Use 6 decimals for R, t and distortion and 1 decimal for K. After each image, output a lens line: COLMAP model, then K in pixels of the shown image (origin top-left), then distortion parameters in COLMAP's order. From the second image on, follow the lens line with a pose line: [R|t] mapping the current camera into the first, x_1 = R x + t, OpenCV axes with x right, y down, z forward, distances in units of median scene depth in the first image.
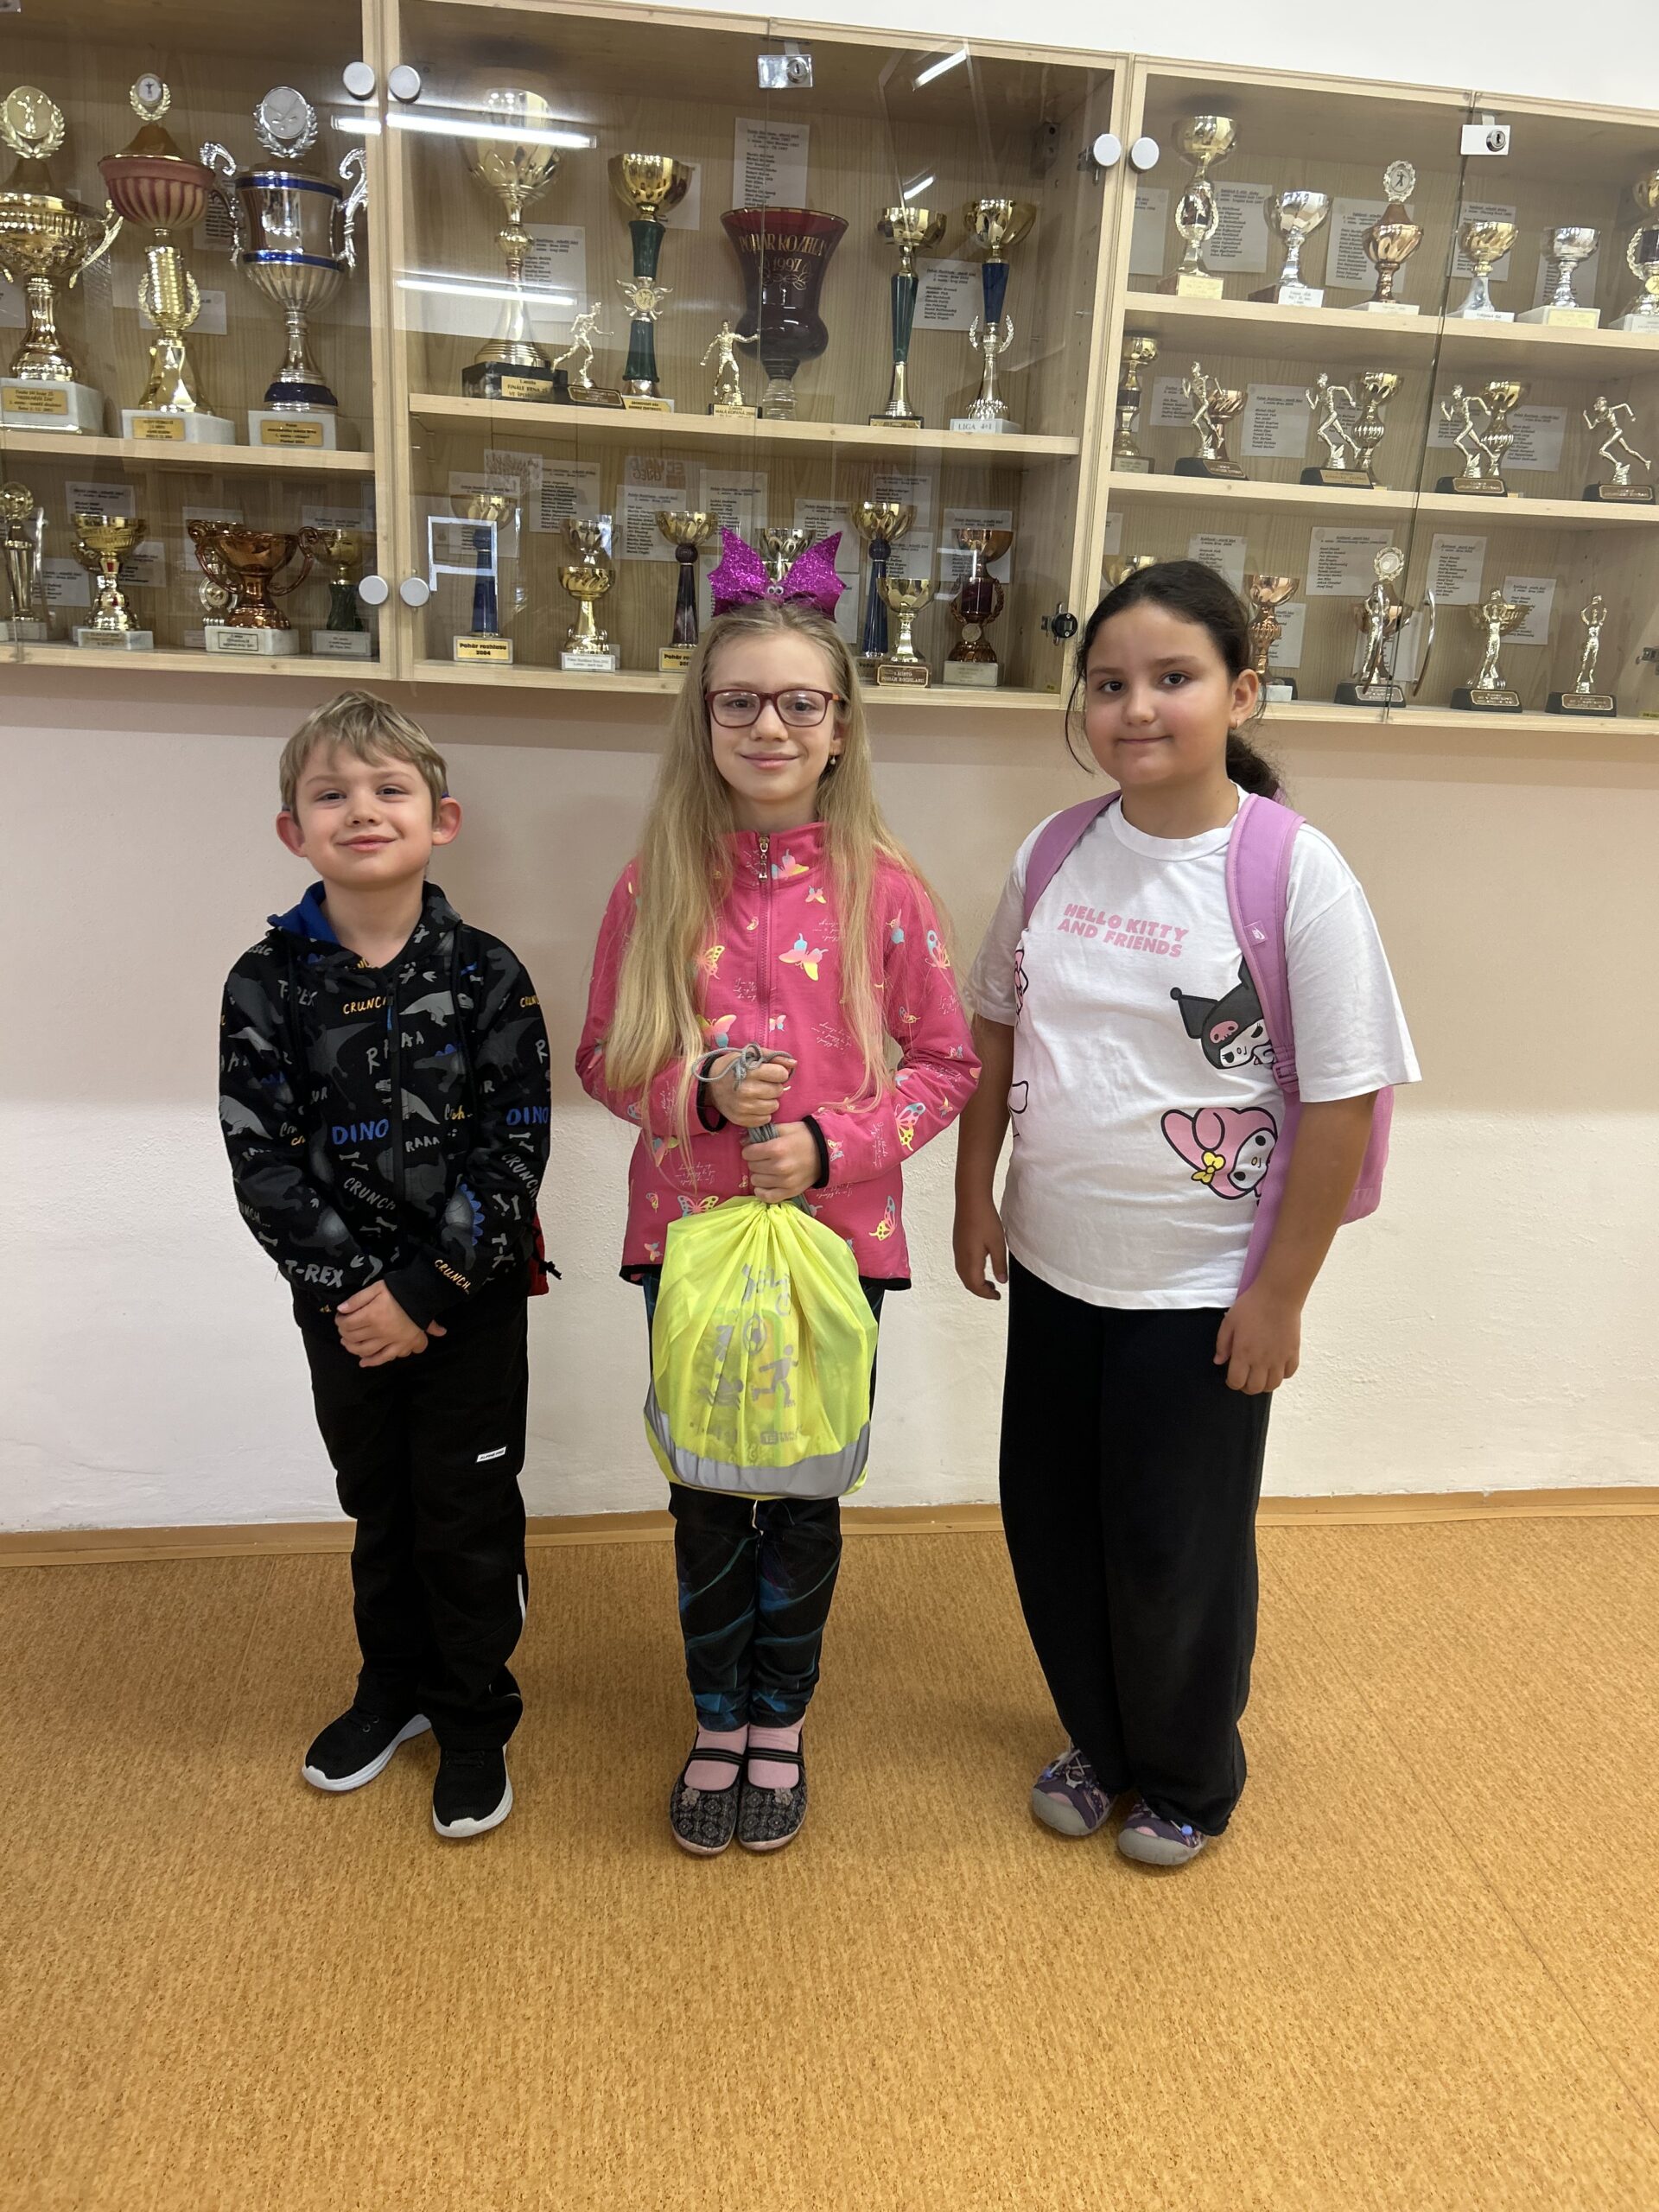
lens RADIAL K [[1699.1, 0, 829.5], [0, 1699.1, 1106.0], [0, 0, 1]] dist [0.061232, -0.065878]
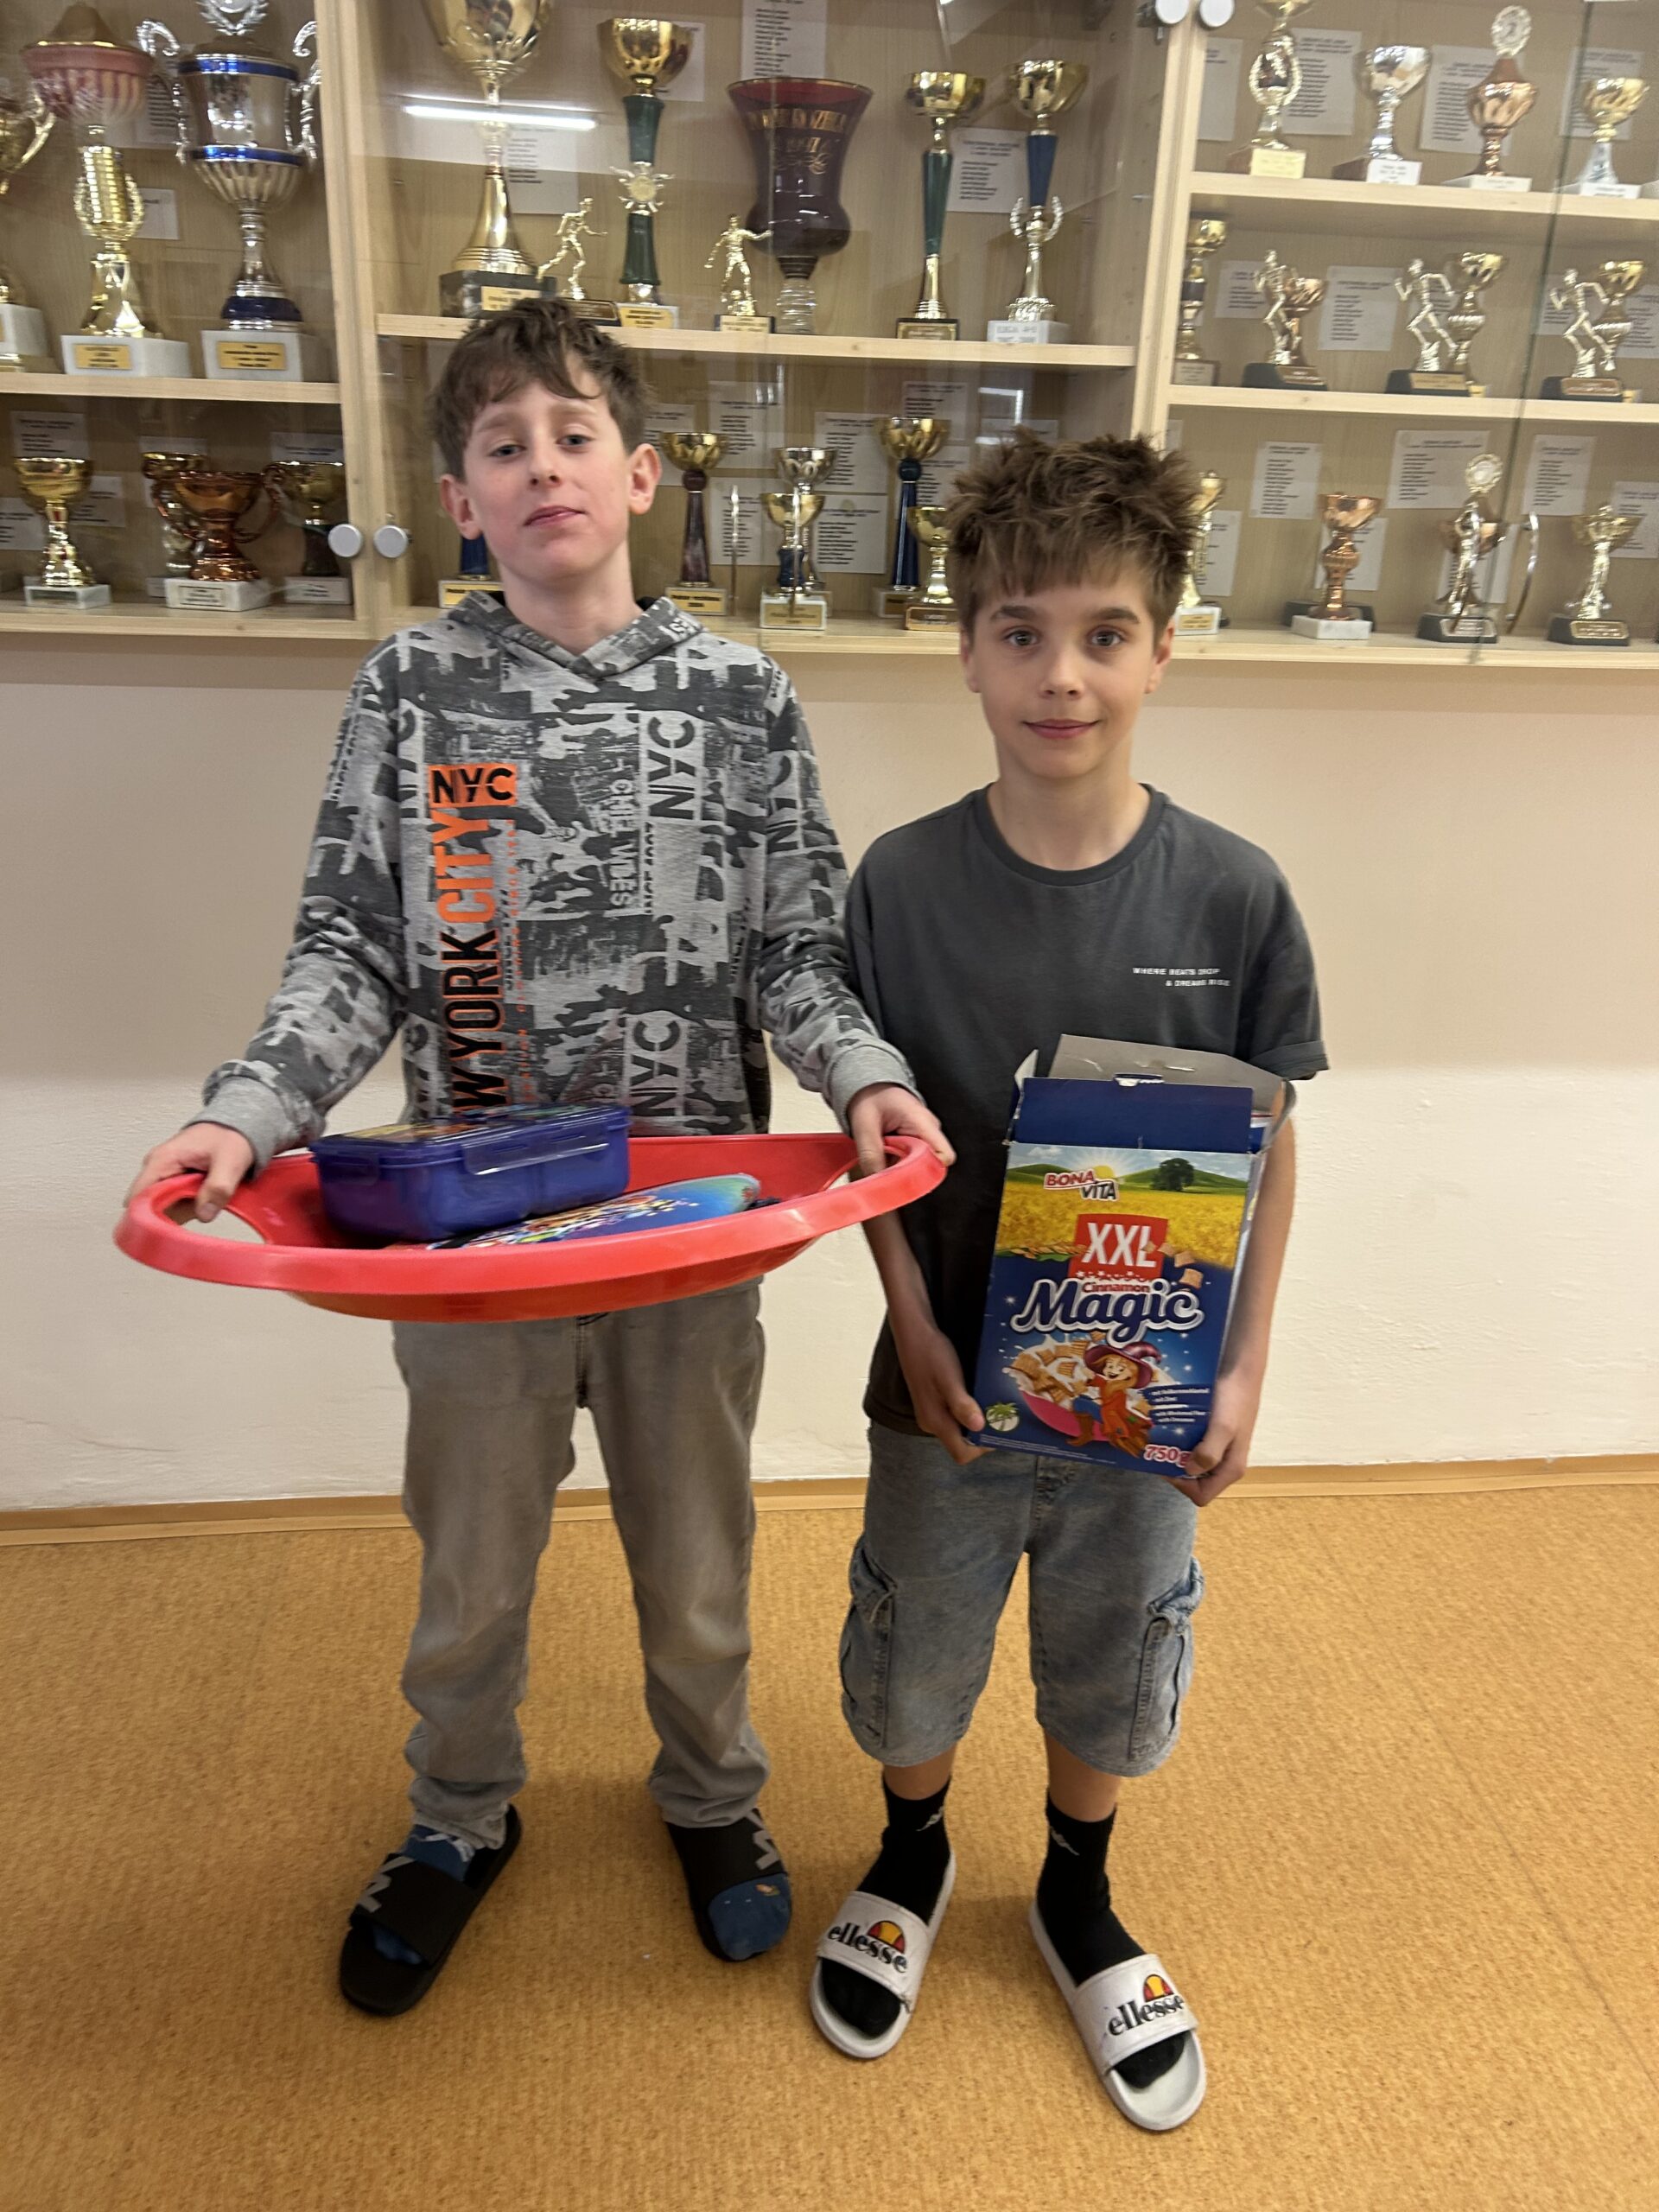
lens RADIAL K [[1683.2, 0, 816.6], [0, 1683.2, 1110.5], [0, 0, 1]] dist [0.075231, -0.085288]
pose [[0.999451, -0.003143, -0.032989, 0.009648], [0.006297, 0.995366, 0.095950, -0.083504], [0.032534, -0.096106, 0.994839, 0.085151]]
